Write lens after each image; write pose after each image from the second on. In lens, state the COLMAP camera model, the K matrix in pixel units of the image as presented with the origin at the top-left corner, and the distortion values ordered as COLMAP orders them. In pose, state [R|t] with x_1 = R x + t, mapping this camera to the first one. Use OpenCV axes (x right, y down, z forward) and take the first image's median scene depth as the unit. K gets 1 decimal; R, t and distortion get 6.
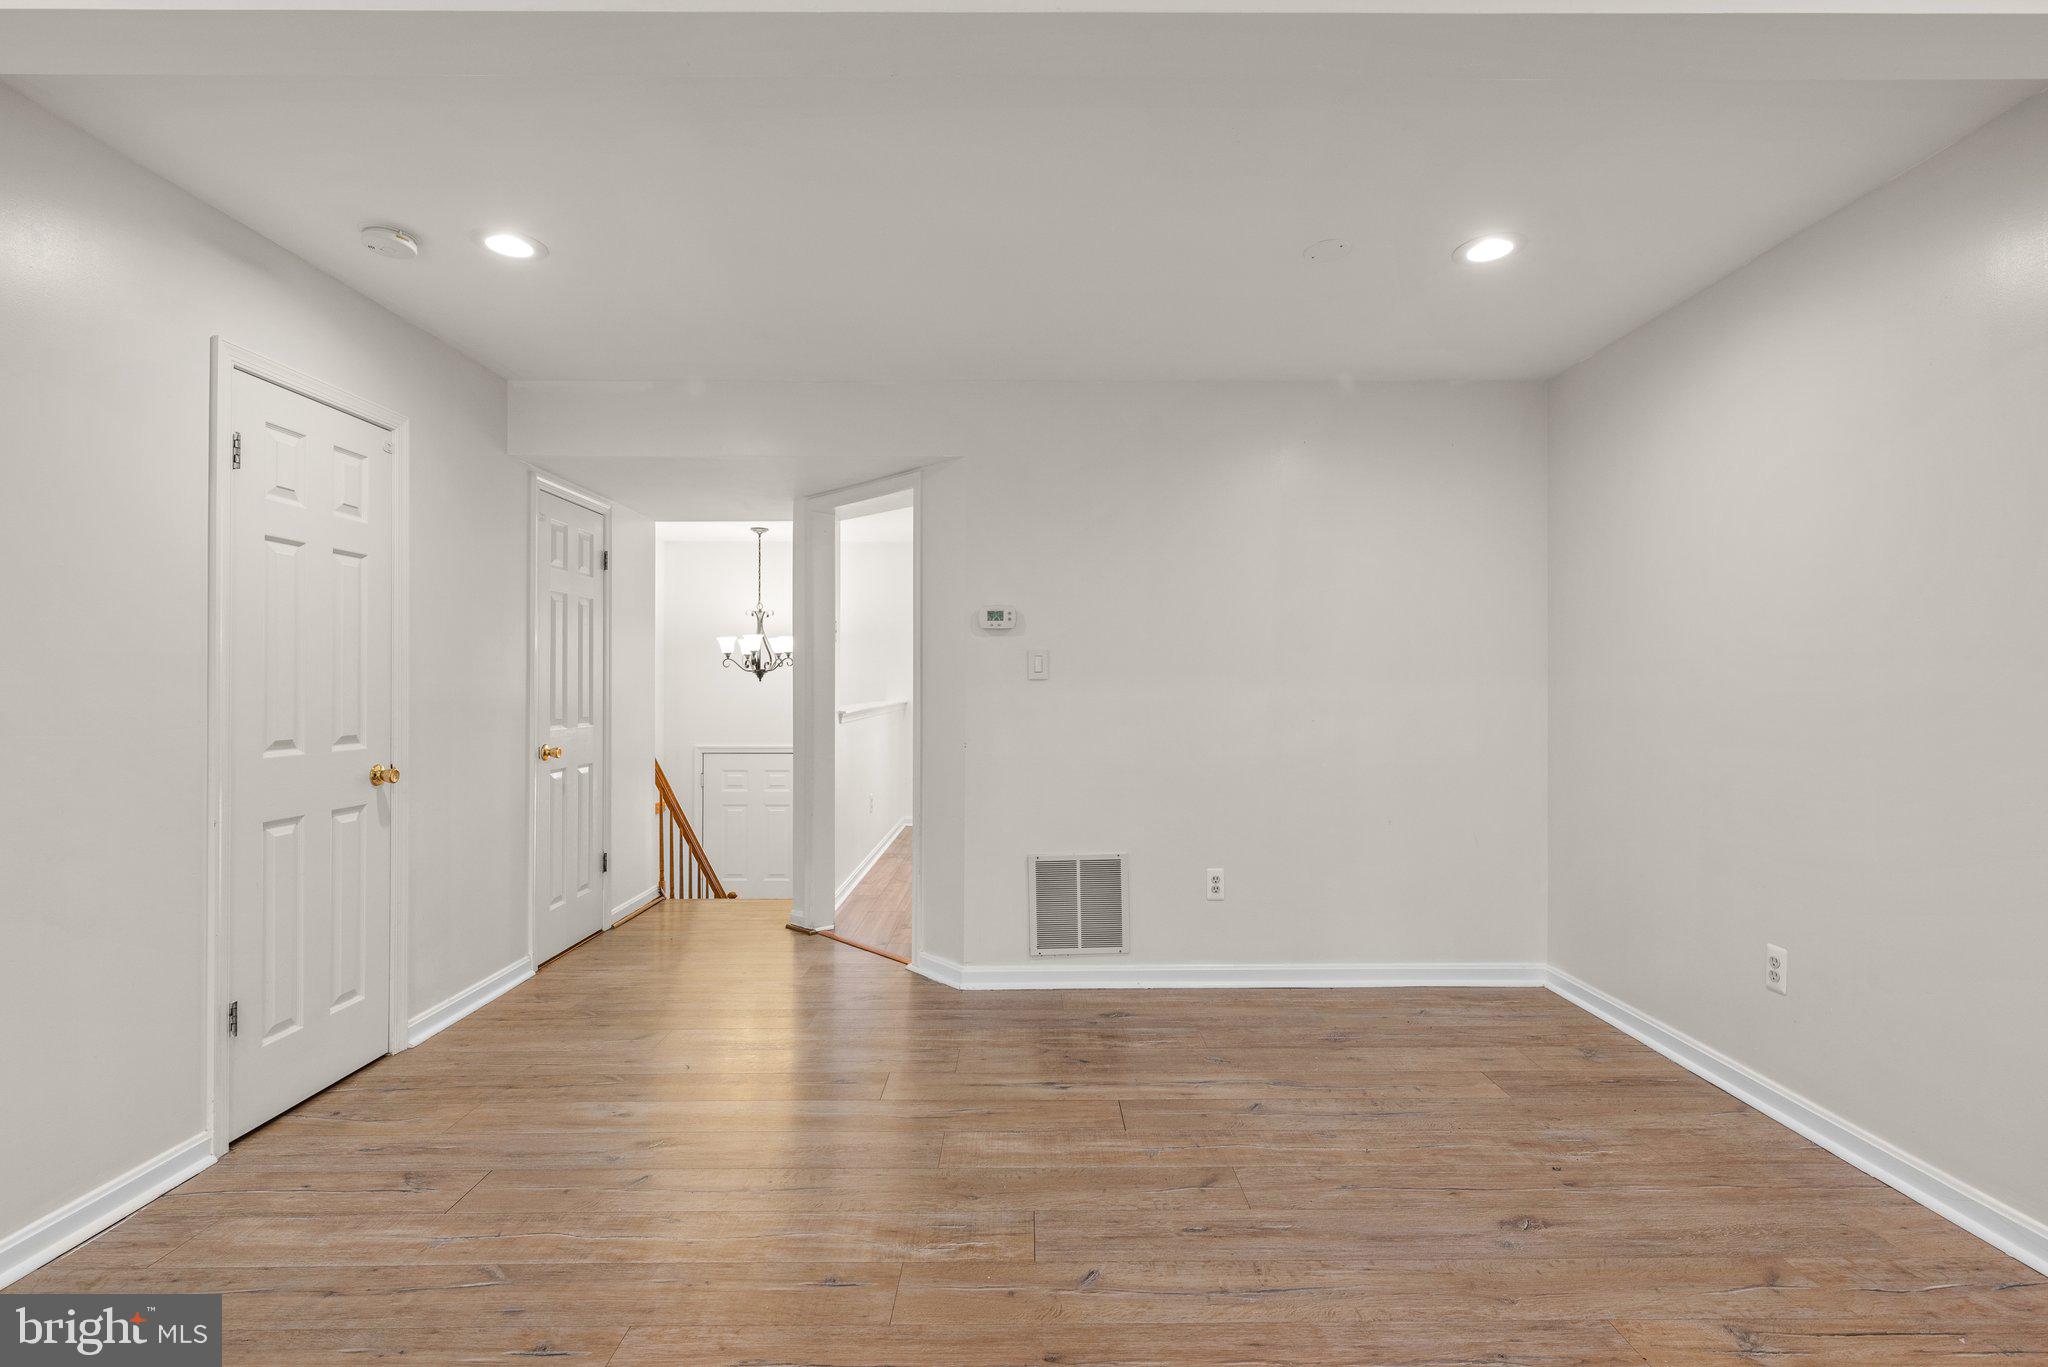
lens RADIAL K [[919.8, 0, 1029.9], [0, 919.8, 681.1], [0, 0, 1]] dist [0.002006, -0.000364]
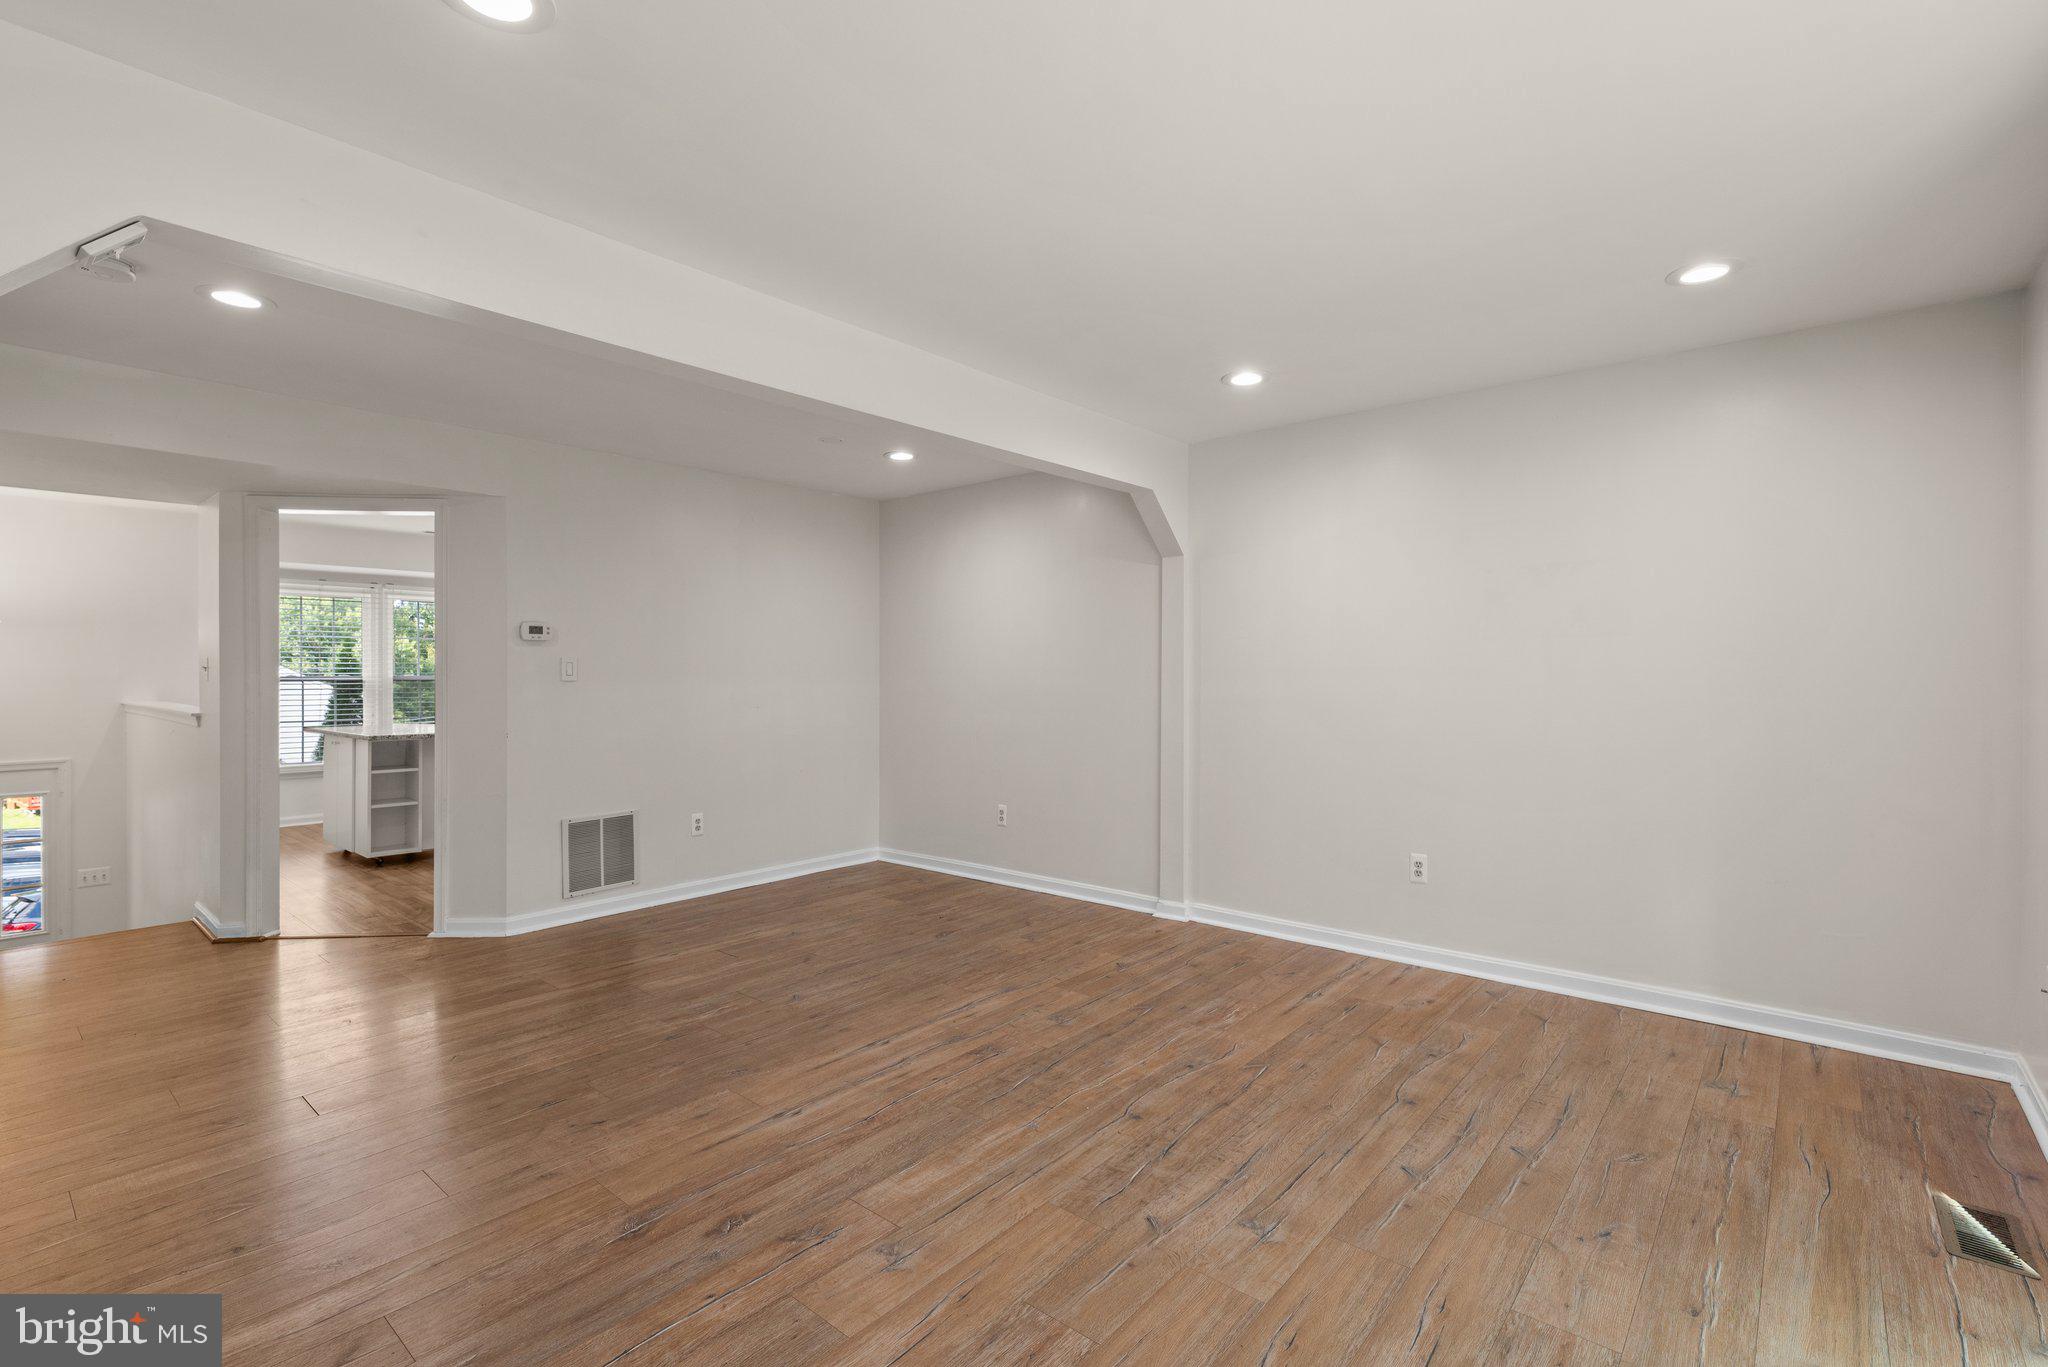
lens RADIAL K [[932.5, 0, 1030.3], [0, 932.5, 674.4], [0, 0, 1]] dist [-0.000757, -0.000627]
pose [[0.653137, -0.003052, 0.757233, -0.736901], [-0.001377, 0.999985, 0.005218, -0.024778], [-0.757238, -0.004451, 0.653123, -0.434421]]
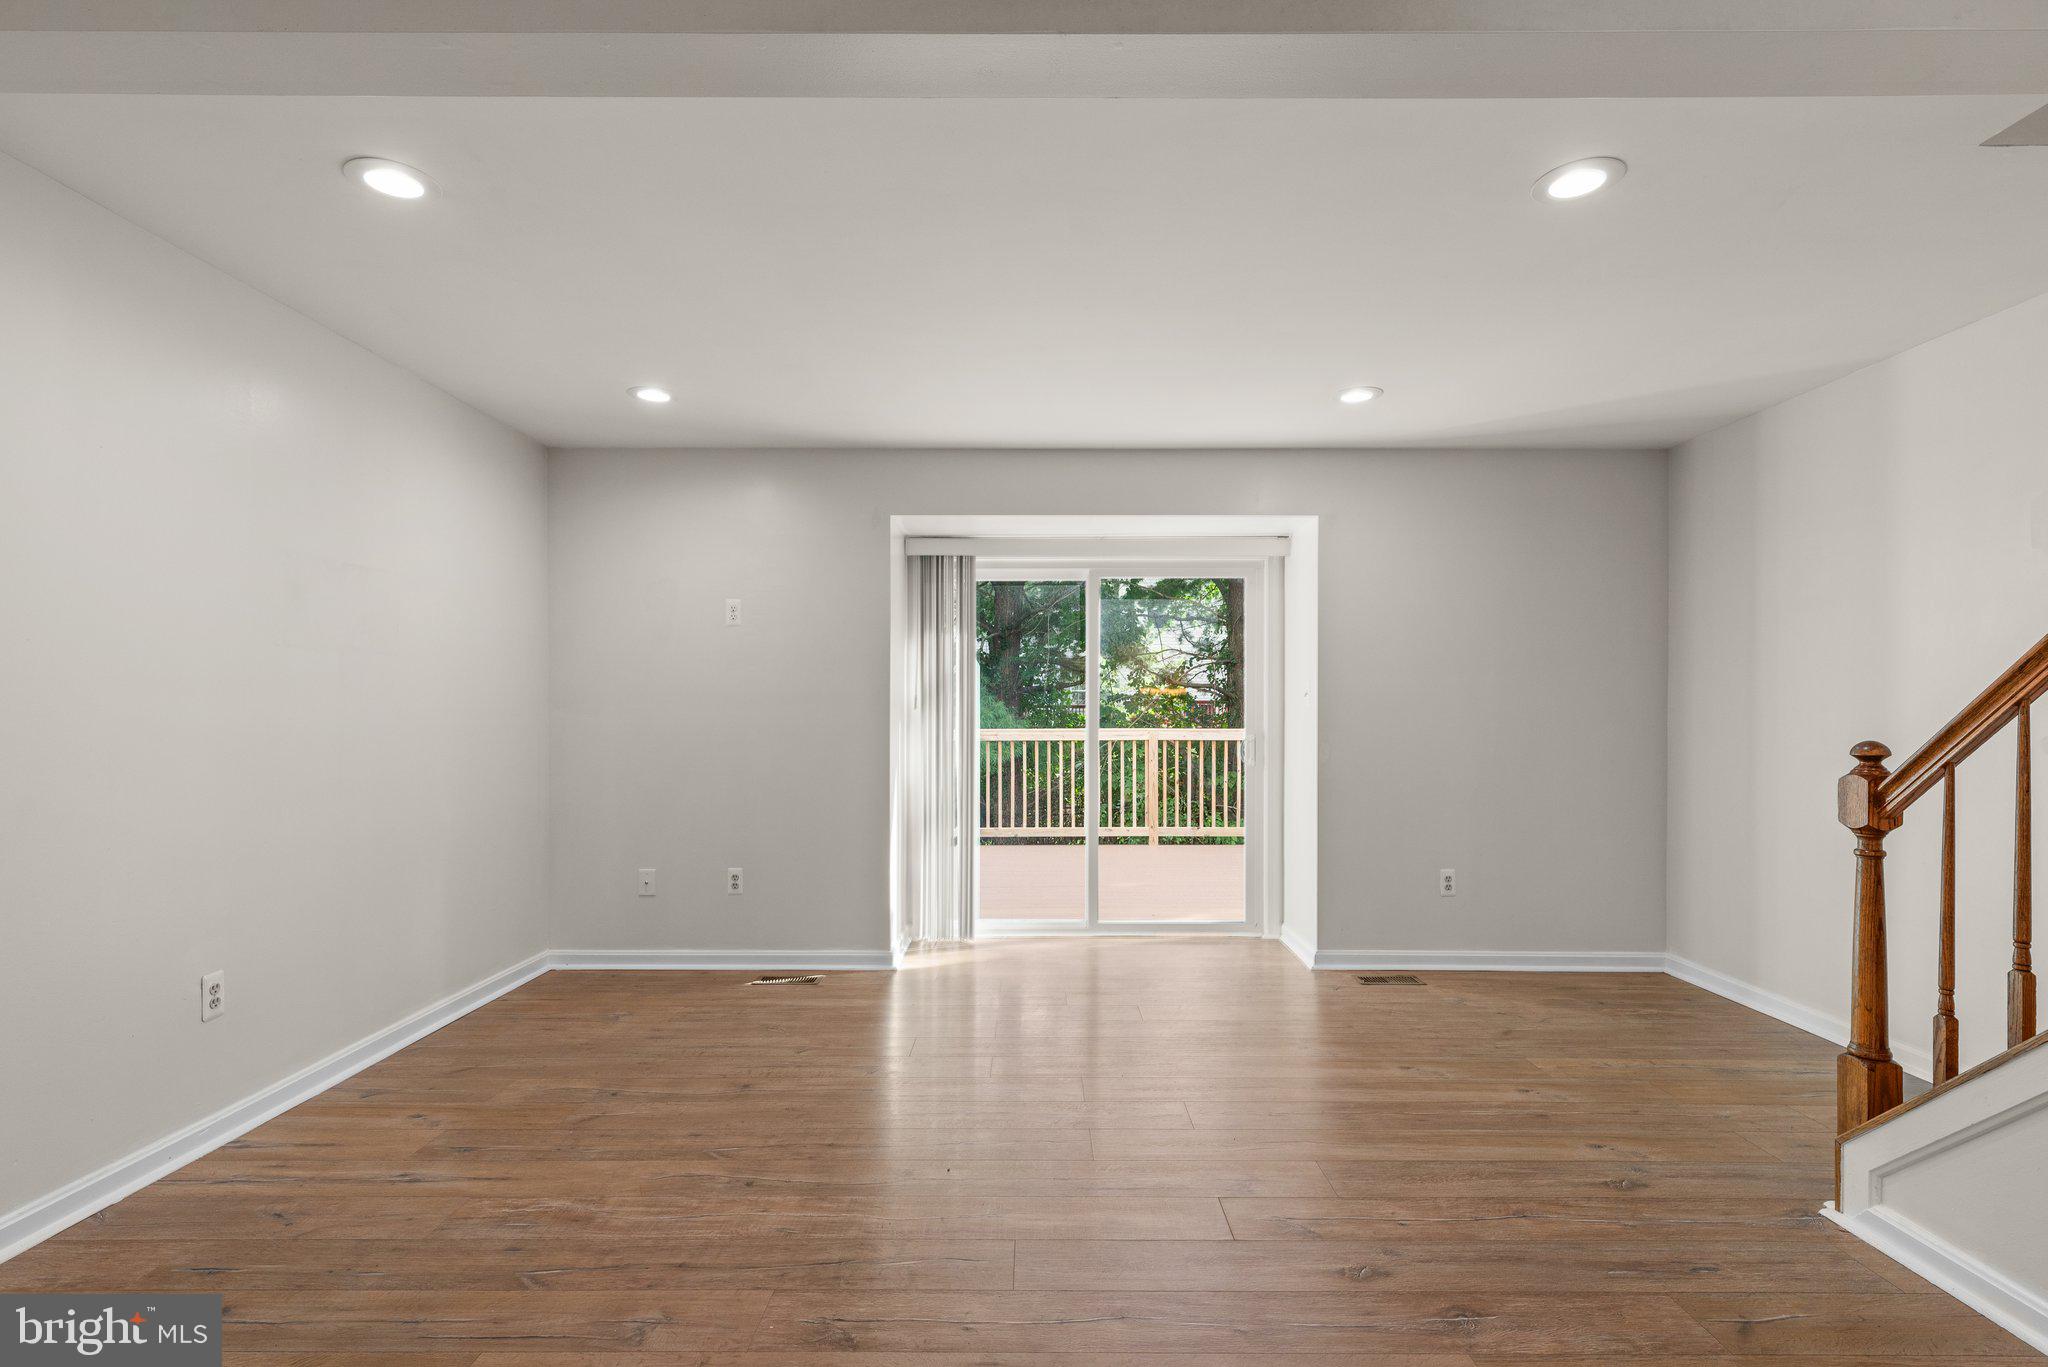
lens RADIAL K [[934.8, 0, 1035.9], [0, 934.8, 723.7], [0, 0, 1]] dist [0.001546, 0.000280]
pose [[-0.999990, -0.000706, 0.004331, -0.062529], [-0.000667, 0.999958, 0.009094, 0.005155], [-0.004337, 0.009091, -0.999949, 0.987094]]
